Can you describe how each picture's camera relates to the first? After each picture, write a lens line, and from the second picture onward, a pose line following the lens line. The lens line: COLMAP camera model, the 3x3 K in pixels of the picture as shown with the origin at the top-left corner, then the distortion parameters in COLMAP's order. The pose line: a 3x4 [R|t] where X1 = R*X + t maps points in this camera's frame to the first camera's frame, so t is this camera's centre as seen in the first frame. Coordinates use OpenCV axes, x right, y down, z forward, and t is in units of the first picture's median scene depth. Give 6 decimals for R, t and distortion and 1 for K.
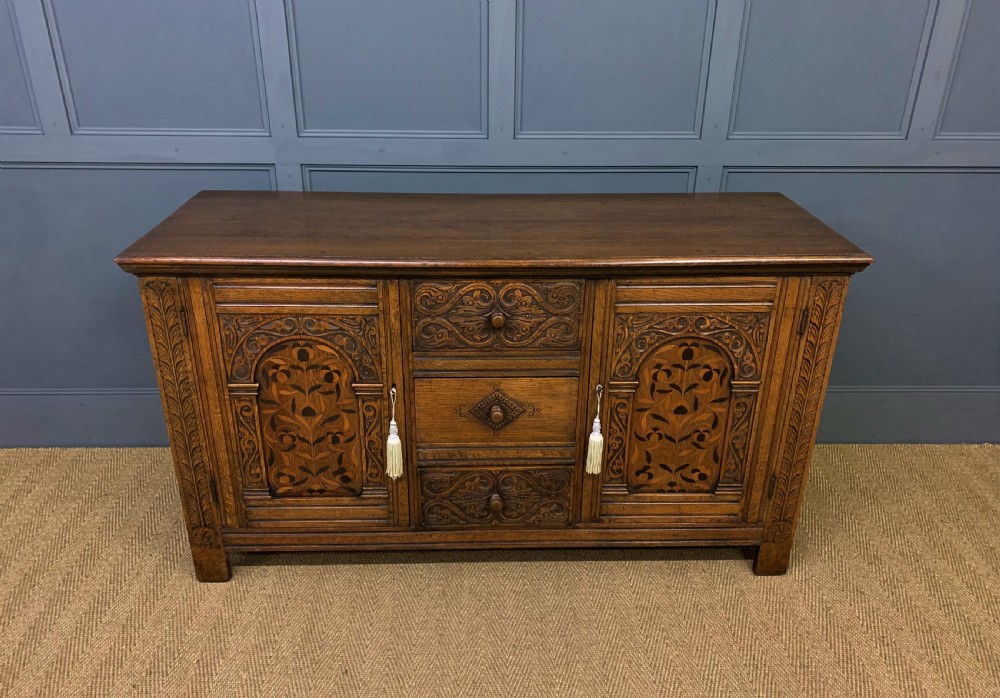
lens RADIAL K [[770.8, 0, 502.8], [0, 770.8, 353.2], [0, 0, 1]] dist [0.115947, -0.248234]
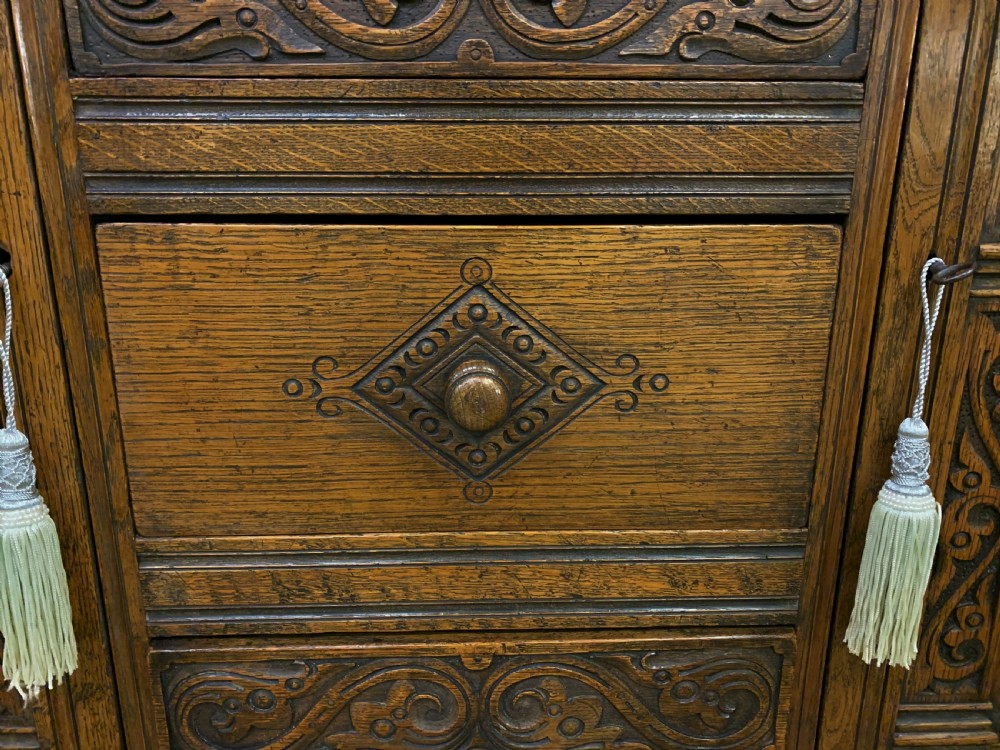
lens RADIAL K [[765.1, 0, 495.9], [0, 765.1, 373.2], [0, 0, 1]] dist [0.030760, -0.031623]
pose [[0.999974, -0.006699, -0.002506, -0.001771], [0.006213, 0.987169, -0.159560, 0.110566], [0.003543, 0.159540, 0.987185, 0.798090]]
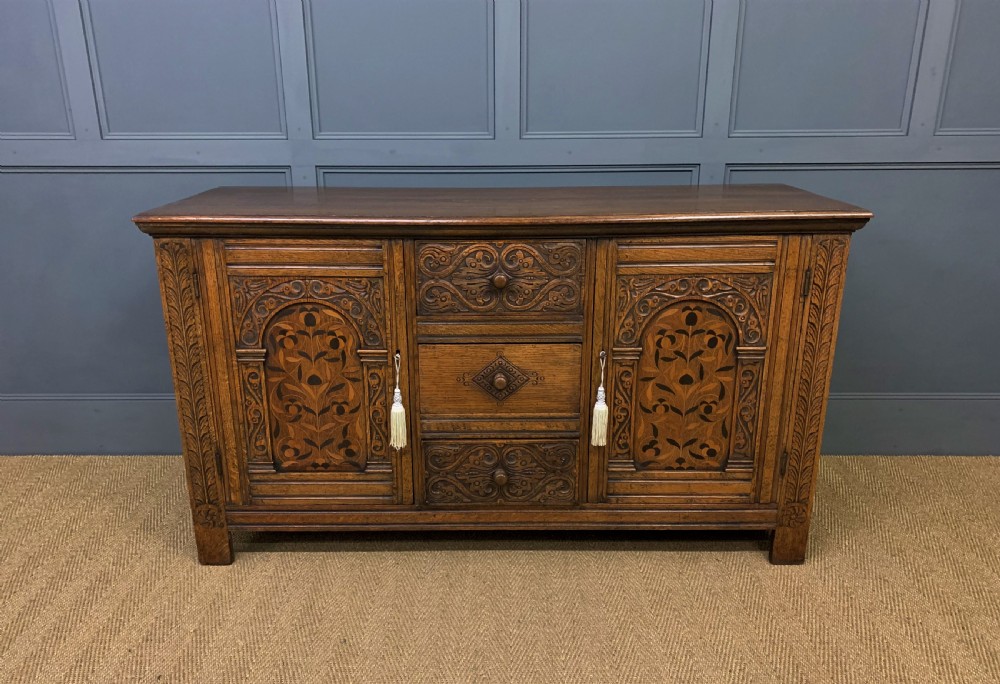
lens RADIAL K [[777.5, 0, 494.7], [0, 777.5, 369.2], [0, 0, 1]] dist [0.141670, -0.344345]
pose [[0.999242, -0.003863, -0.038737, 0.024780], [-0.000651, 0.993266, -0.115856, 0.184286], [0.038923, 0.115793, 0.992510, -0.004779]]
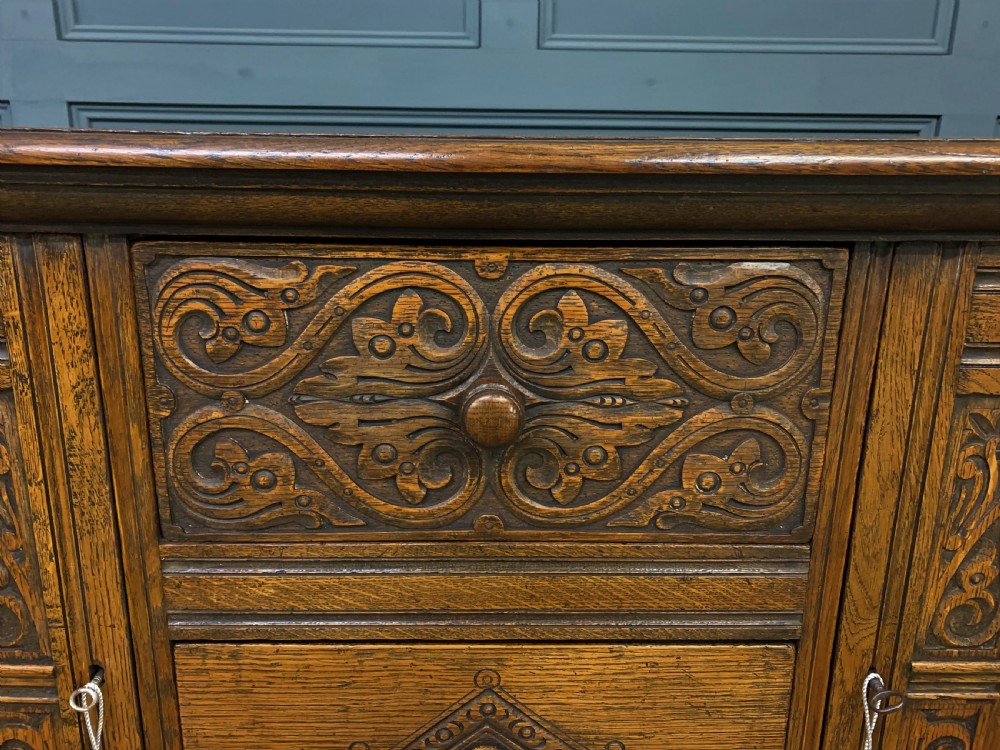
lens RADIAL K [[765.1, 0, 495.9], [0, 765.1, 373.2], [0, 0, 1]] dist [0.030760, -0.031623]
pose [[0.999808, 0.005558, -0.018765, -0.000402], [-0.008803, 0.984070, -0.177564, -0.012469], [0.017479, 0.177696, 0.983930, 0.731188]]
